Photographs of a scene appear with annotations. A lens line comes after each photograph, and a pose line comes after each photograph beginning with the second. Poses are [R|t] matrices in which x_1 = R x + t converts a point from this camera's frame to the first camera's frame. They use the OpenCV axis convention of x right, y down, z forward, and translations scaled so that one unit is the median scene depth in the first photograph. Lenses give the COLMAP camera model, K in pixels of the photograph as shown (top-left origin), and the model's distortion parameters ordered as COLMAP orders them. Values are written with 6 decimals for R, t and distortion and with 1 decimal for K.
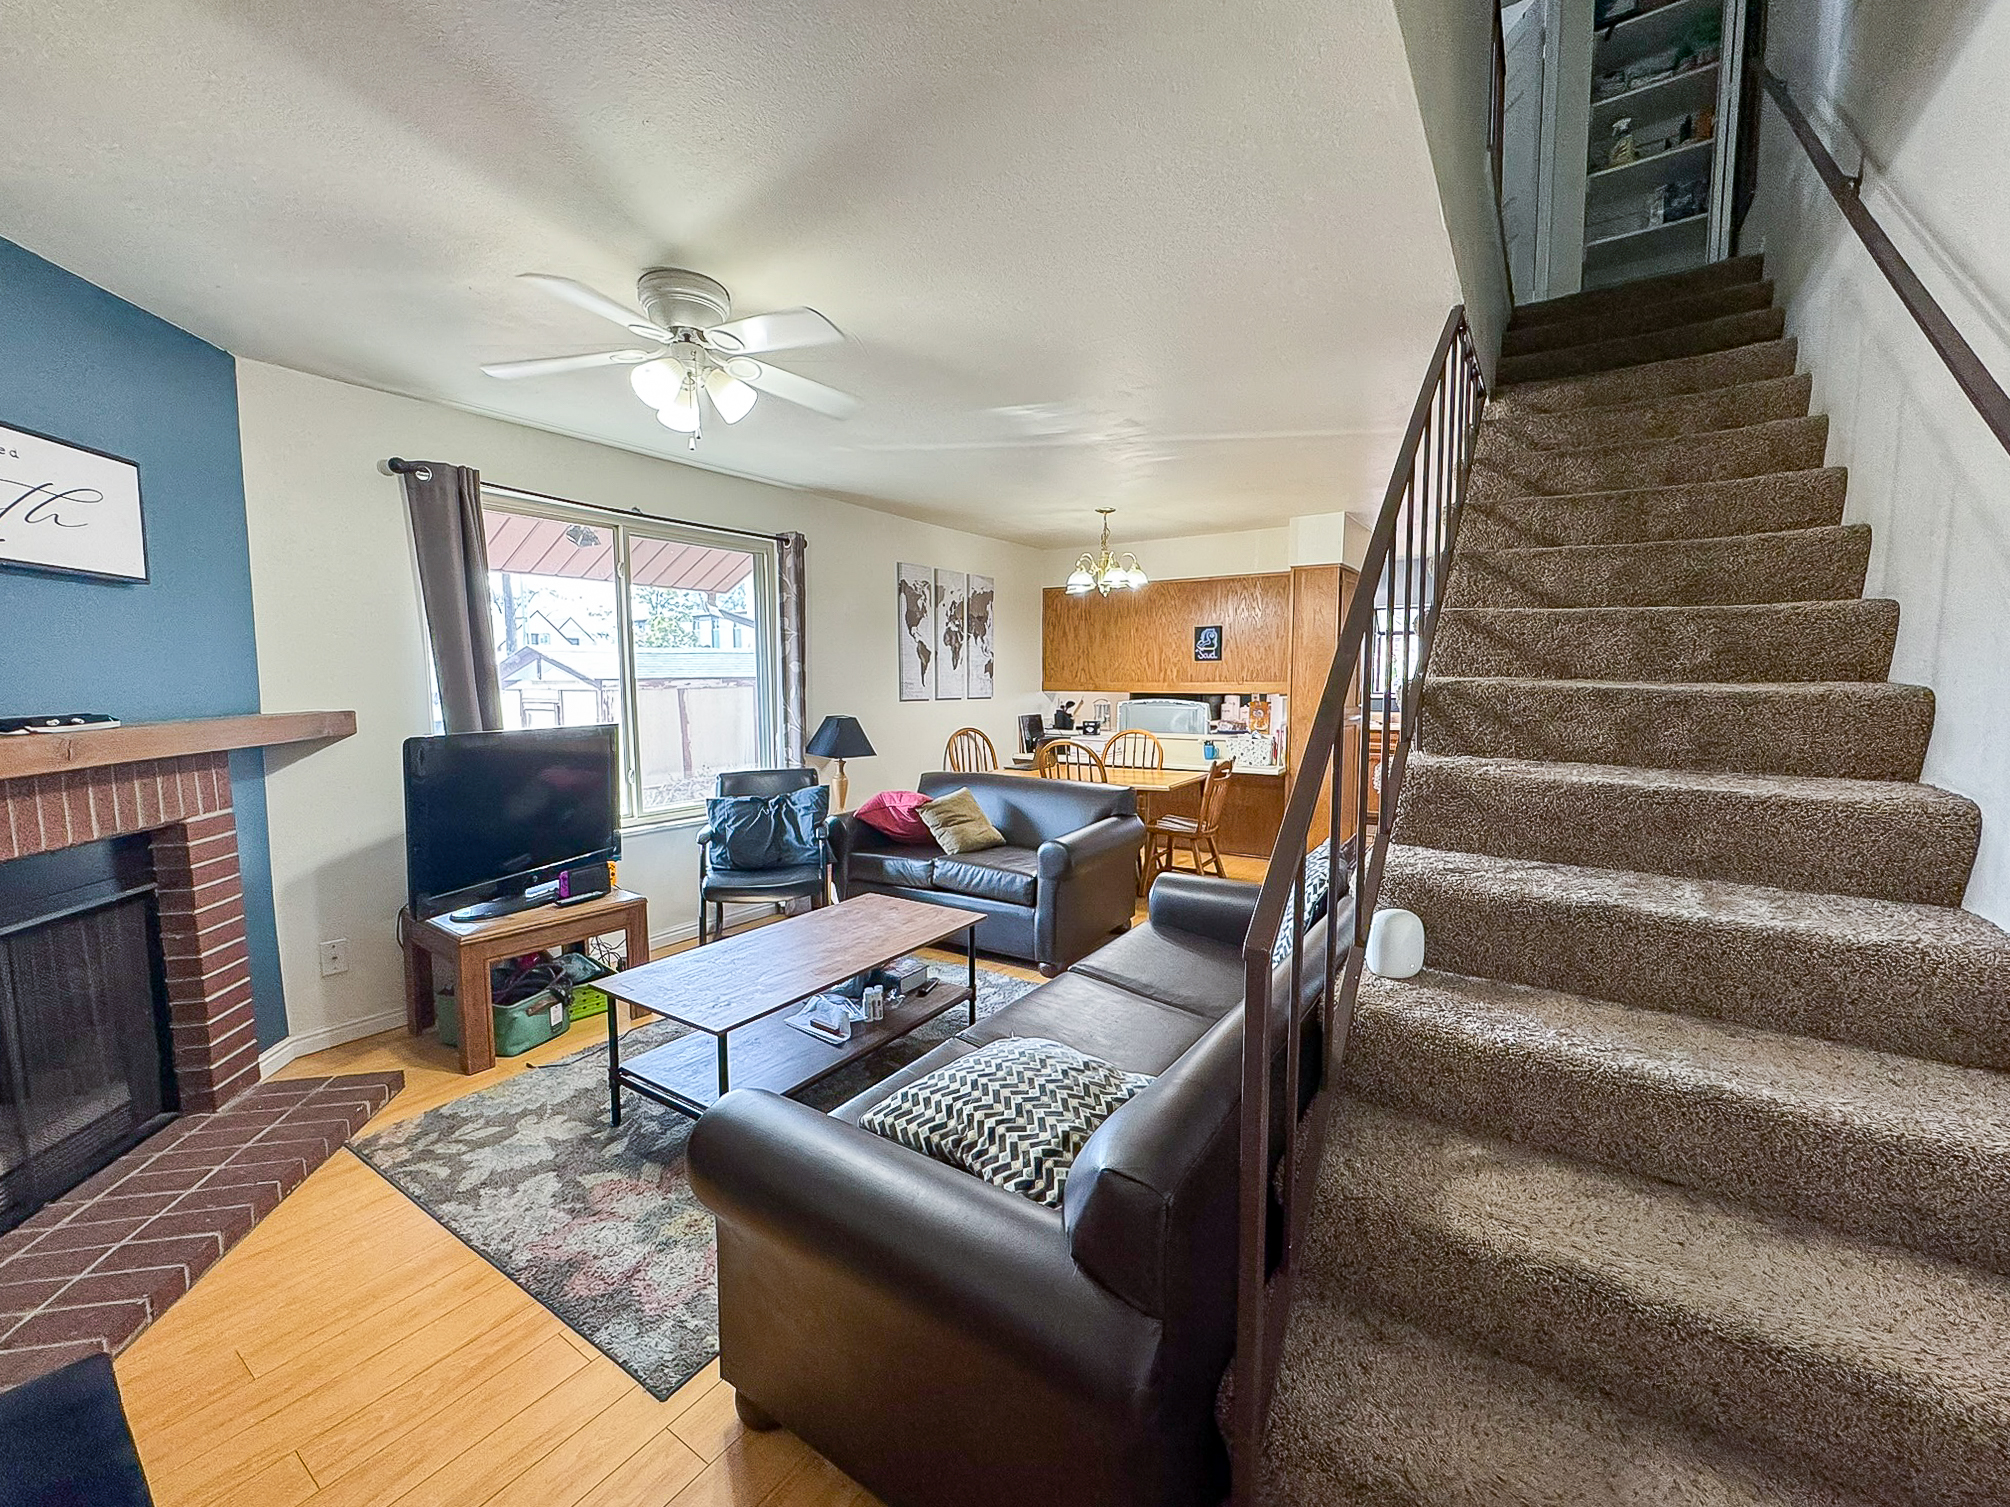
lens RADIAL K [[819.5, 0, 998.0], [0, 819.5, 750.4], [0, 0, 1]] dist [0.010374, 0.000586]
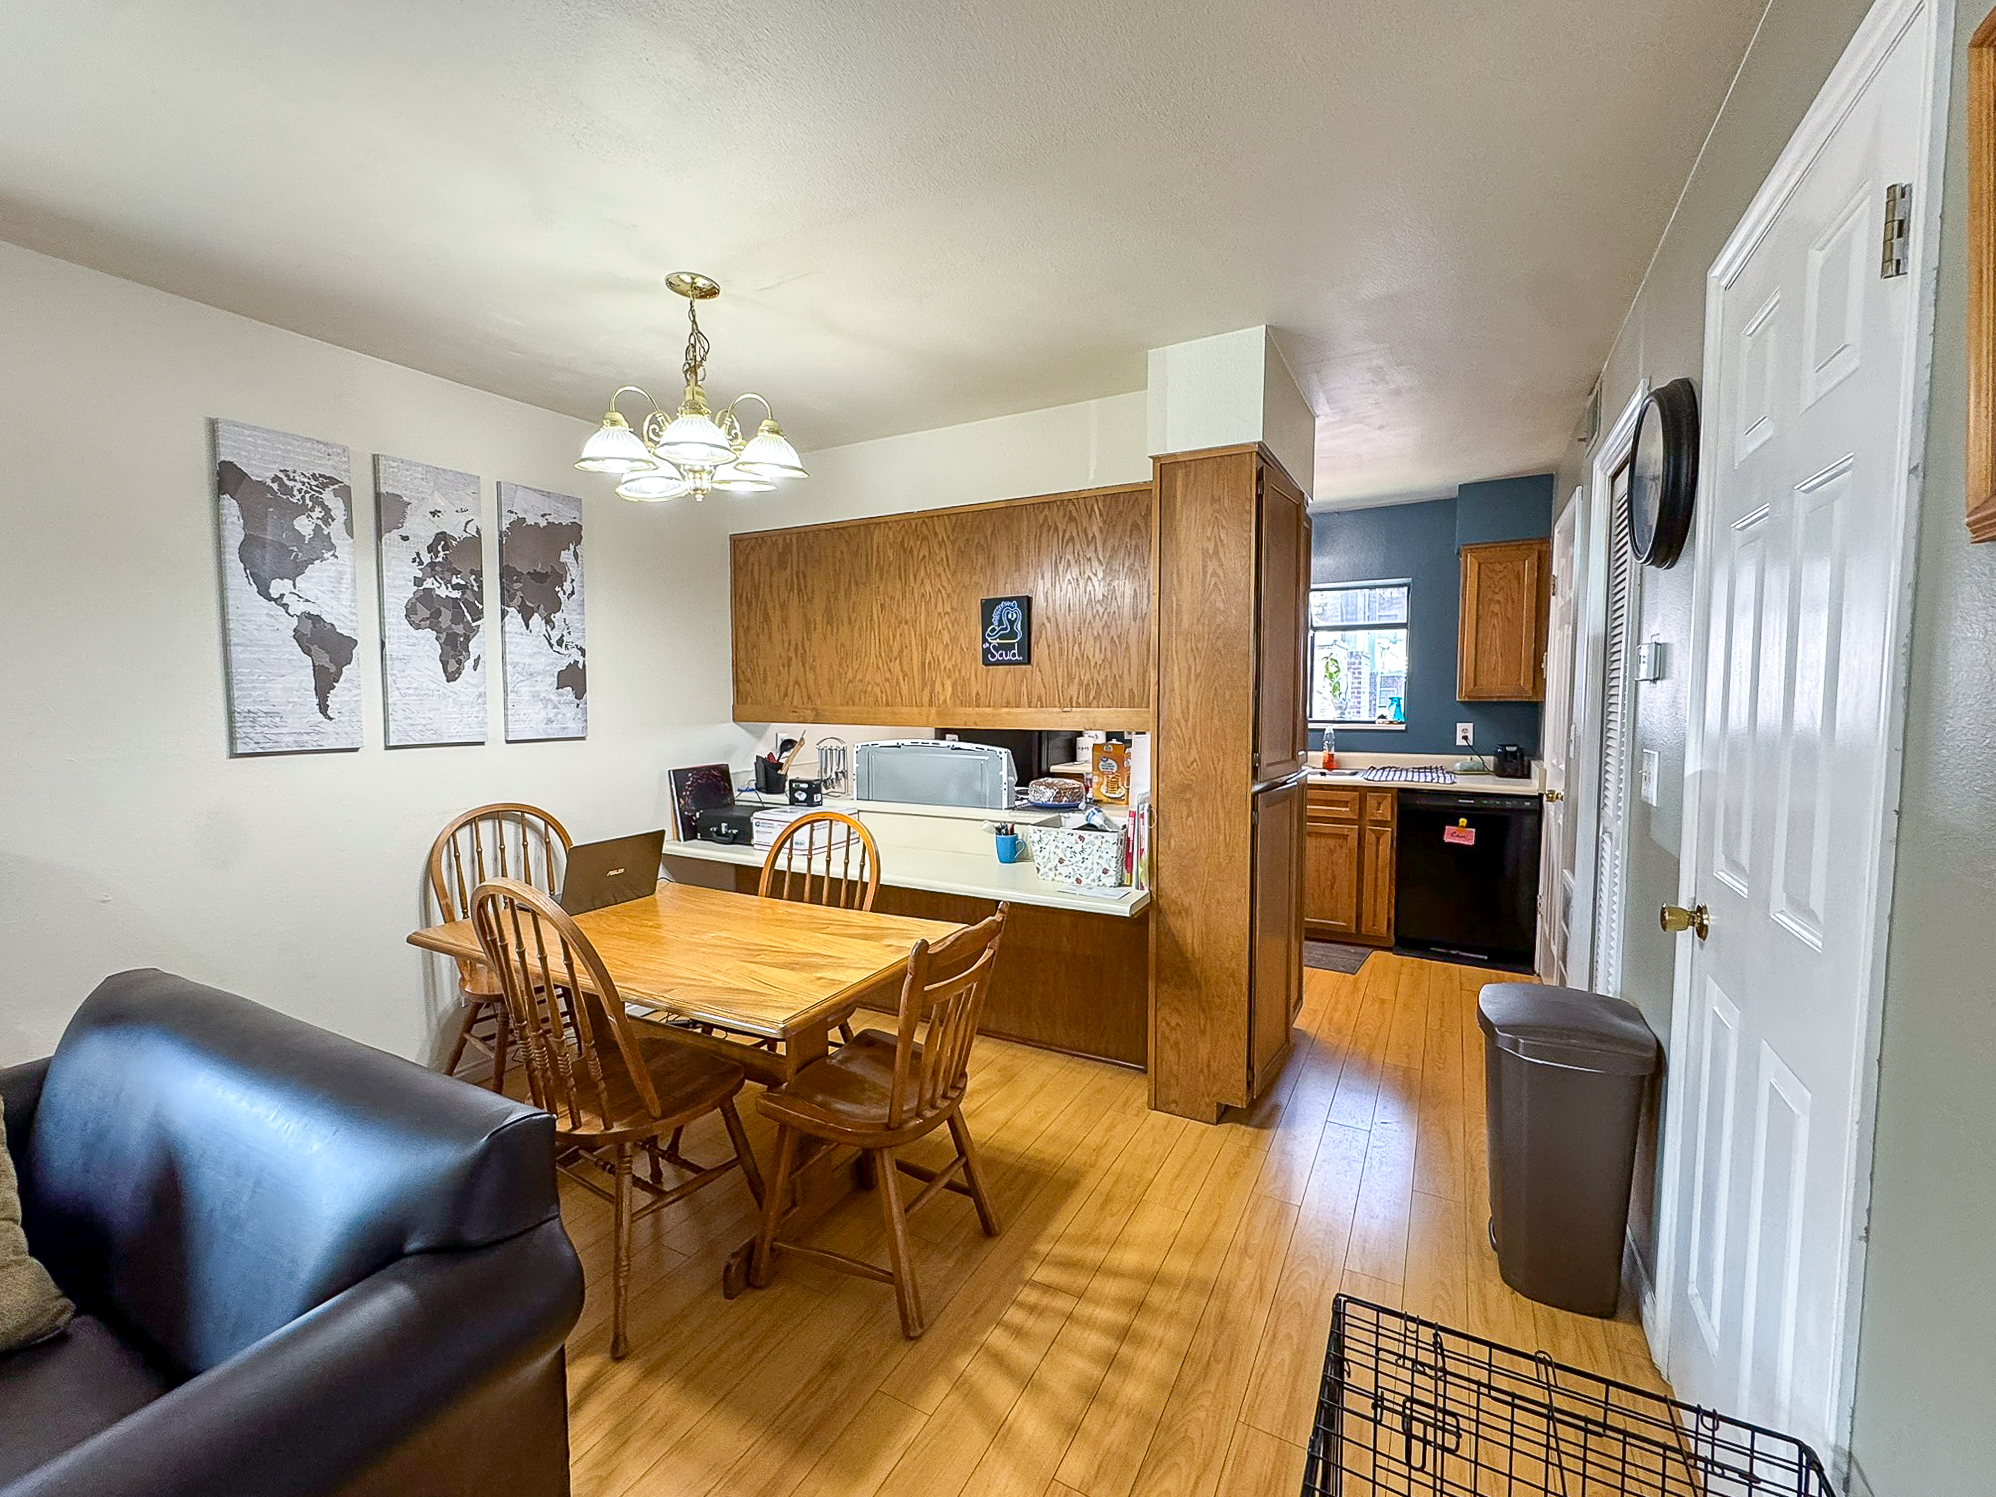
lens RADIAL K [[813.8, 0, 991.0], [0, 813.8, 745.4], [0, 0, 1]] dist [0.010374, 0.000586]
pose [[0.996518, -0.005179, 0.083223, 0.216041], [0.007105, 0.999714, -0.022855, -0.051051], [-0.083080, 0.023366, 0.996269, 0.527825]]
